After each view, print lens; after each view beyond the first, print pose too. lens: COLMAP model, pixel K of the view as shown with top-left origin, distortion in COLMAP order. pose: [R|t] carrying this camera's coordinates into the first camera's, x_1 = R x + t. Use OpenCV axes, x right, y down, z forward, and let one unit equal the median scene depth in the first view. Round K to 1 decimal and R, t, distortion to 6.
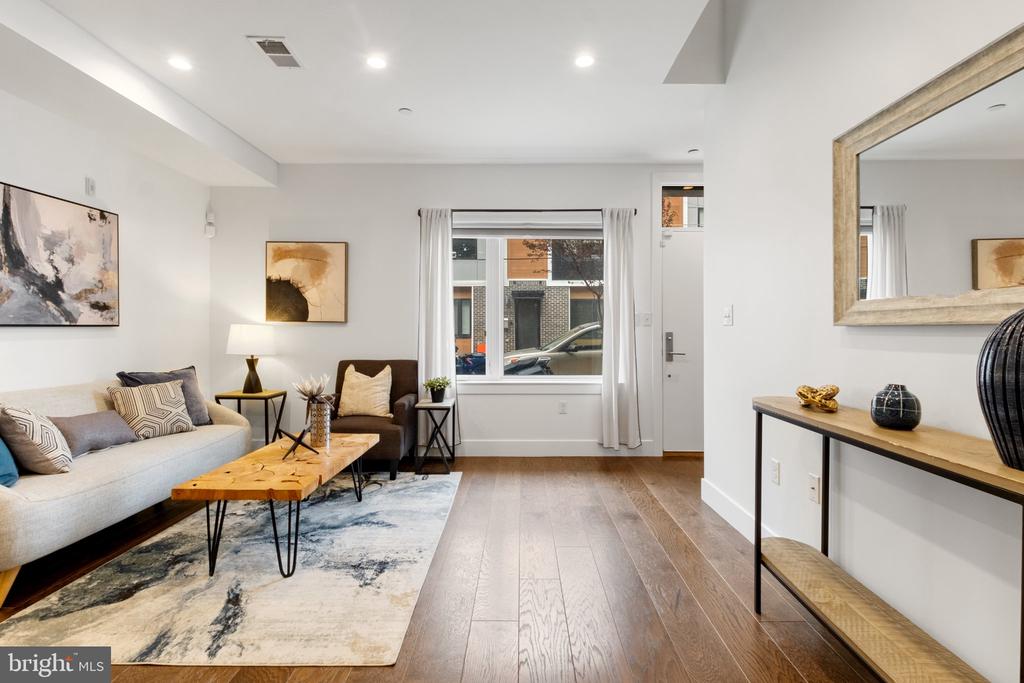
lens RADIAL K [[458.6, 0, 522.6], [0, 458.6, 327.1], [0, 0, 1]] dist [0.023158, 0.000343]
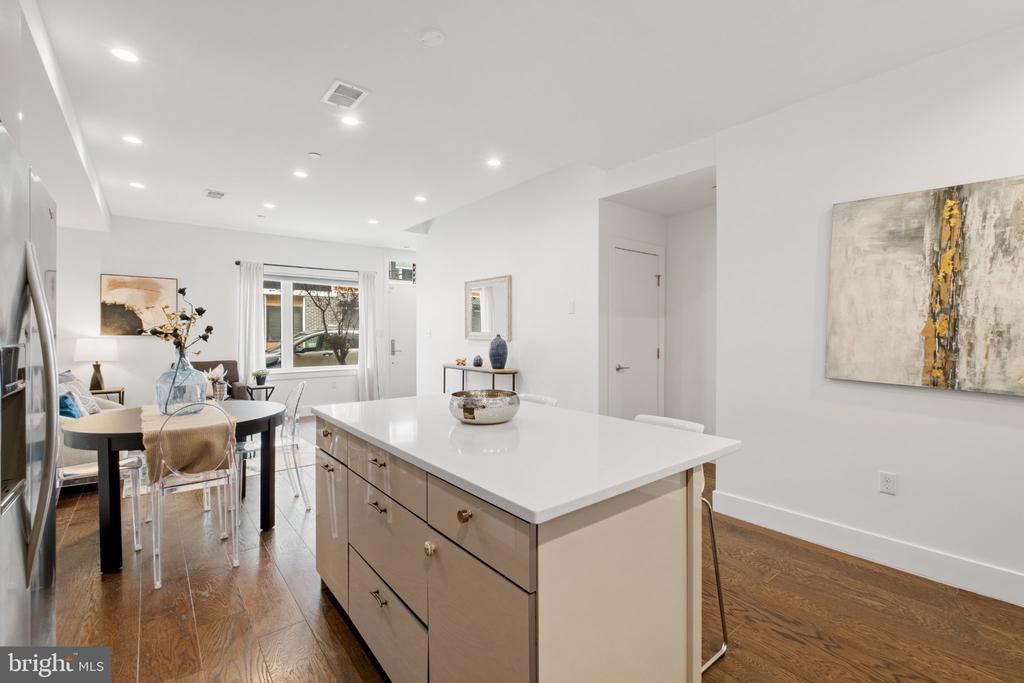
lens RADIAL K [[458.6, 0, 514.7], [0, 458.6, 330.6], [0, 0, 1]] dist [0.023158, 0.000343]
pose [[0.770774, -0.001544, 0.637107, -0.702855], [-0.002124, 0.999985, 0.004993, -0.049769], [-0.637105, -0.005202, 0.770759, -1.076765]]
